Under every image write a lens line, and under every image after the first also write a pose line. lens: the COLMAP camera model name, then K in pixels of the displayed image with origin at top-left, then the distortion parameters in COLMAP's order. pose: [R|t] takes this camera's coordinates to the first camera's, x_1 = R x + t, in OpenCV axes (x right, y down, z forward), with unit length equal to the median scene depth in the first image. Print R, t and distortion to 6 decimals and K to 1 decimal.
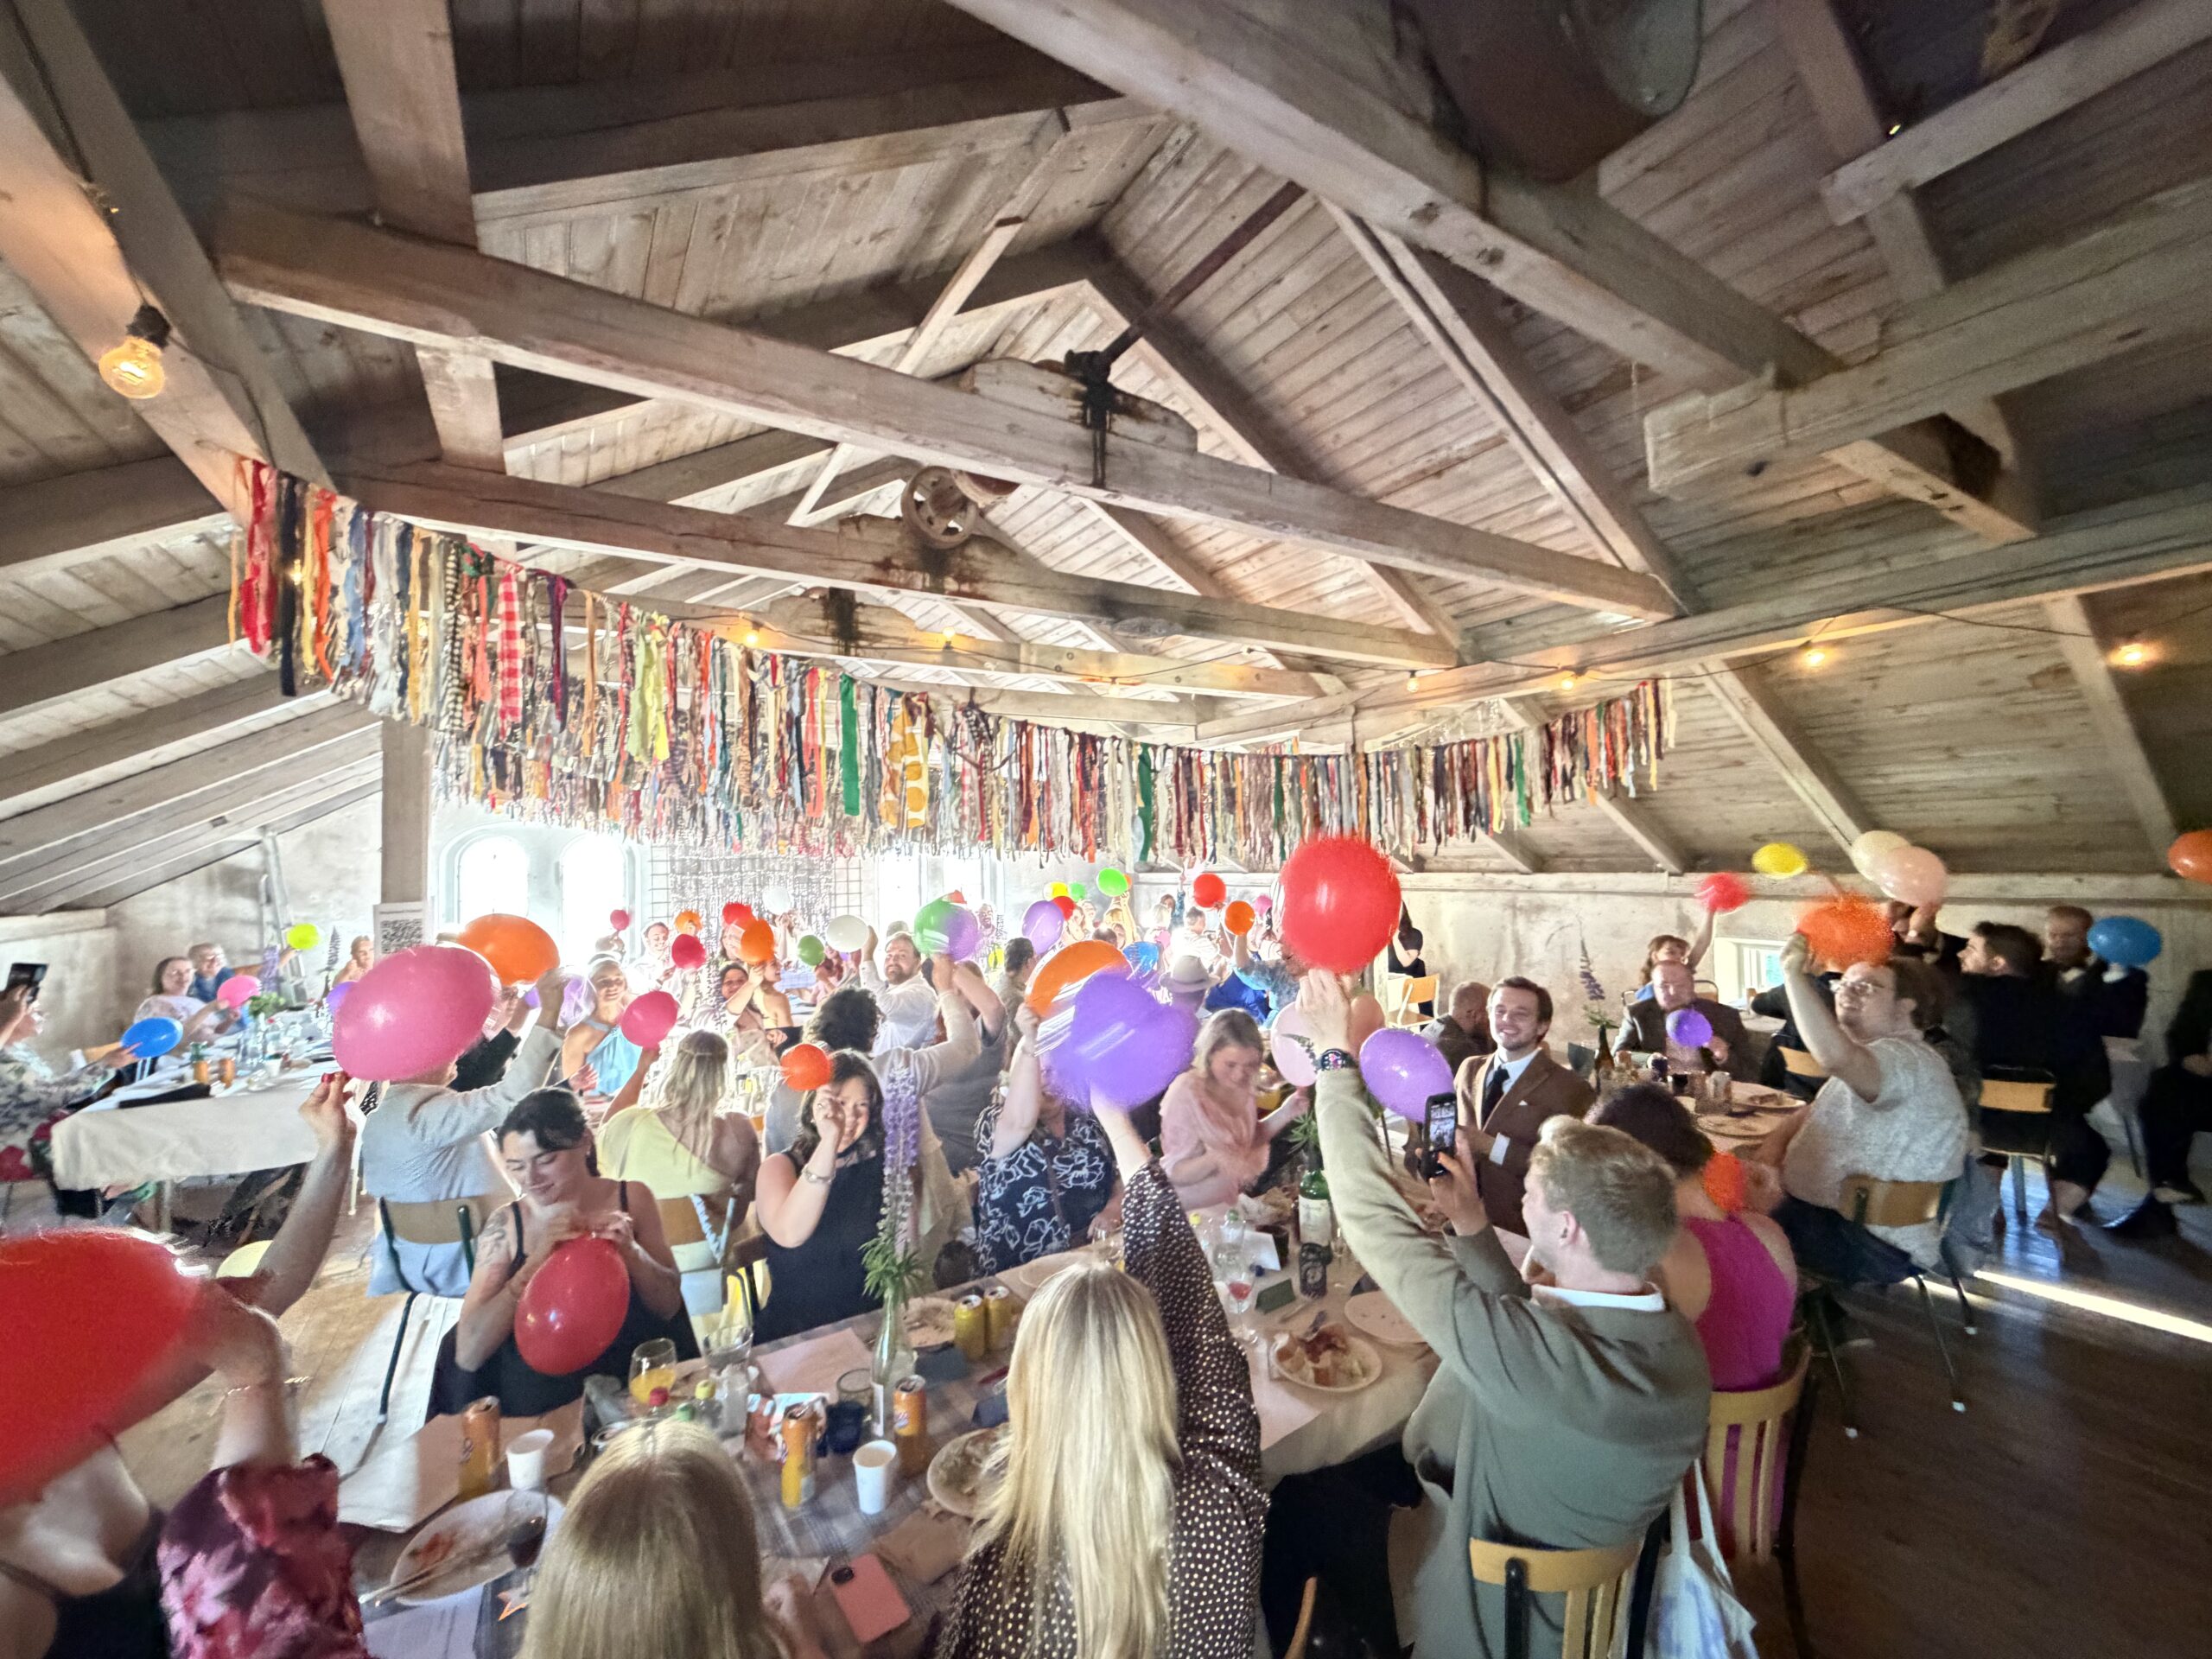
lens RADIAL K [[877.6, 0, 1100.3], [0, 877.6, 832.7], [0, 0, 1]] dist [0.001689, 0.000172]
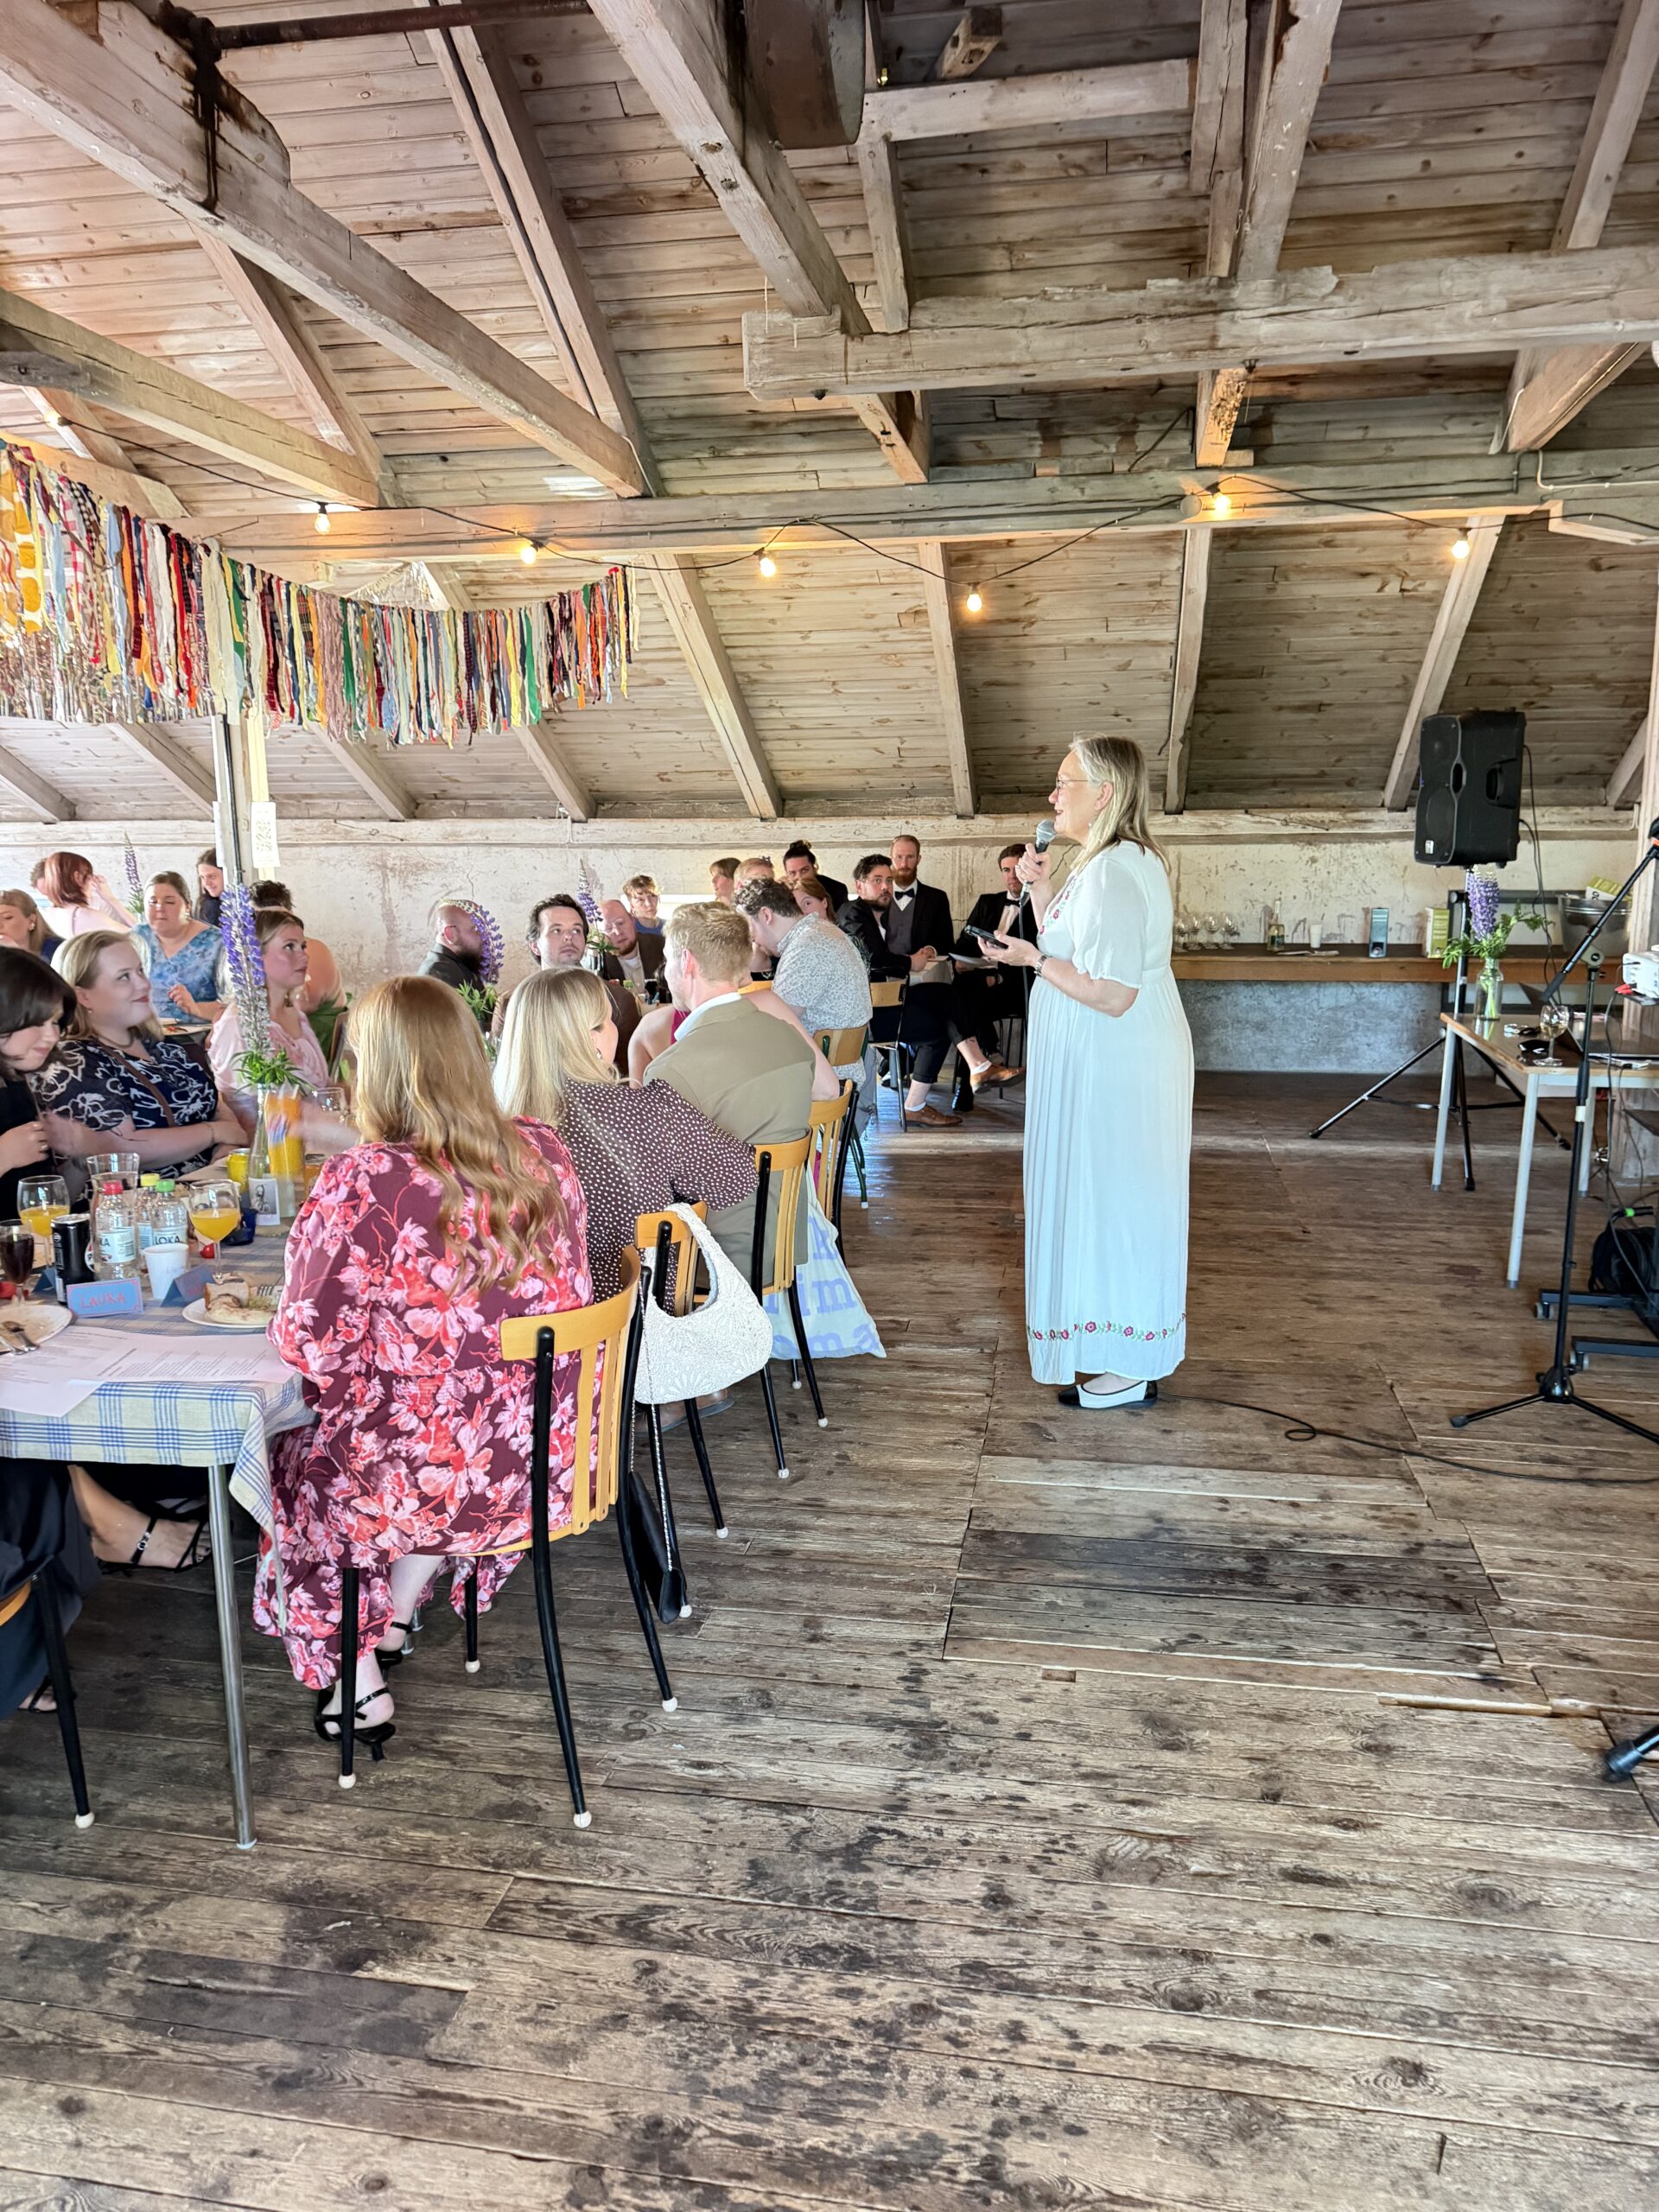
lens RADIAL K [[1544.4, 0, 826.9], [0, 1544.4, 1105.3], [0, 0, 1]] dist [0.051055, -0.050237]
pose [[0.674399, -0.110807, 0.730005, -0.521823], [-0.028315, 0.984067, 0.175529, 0.094482], [-0.737824, -0.139047, 0.660516, -0.310521]]
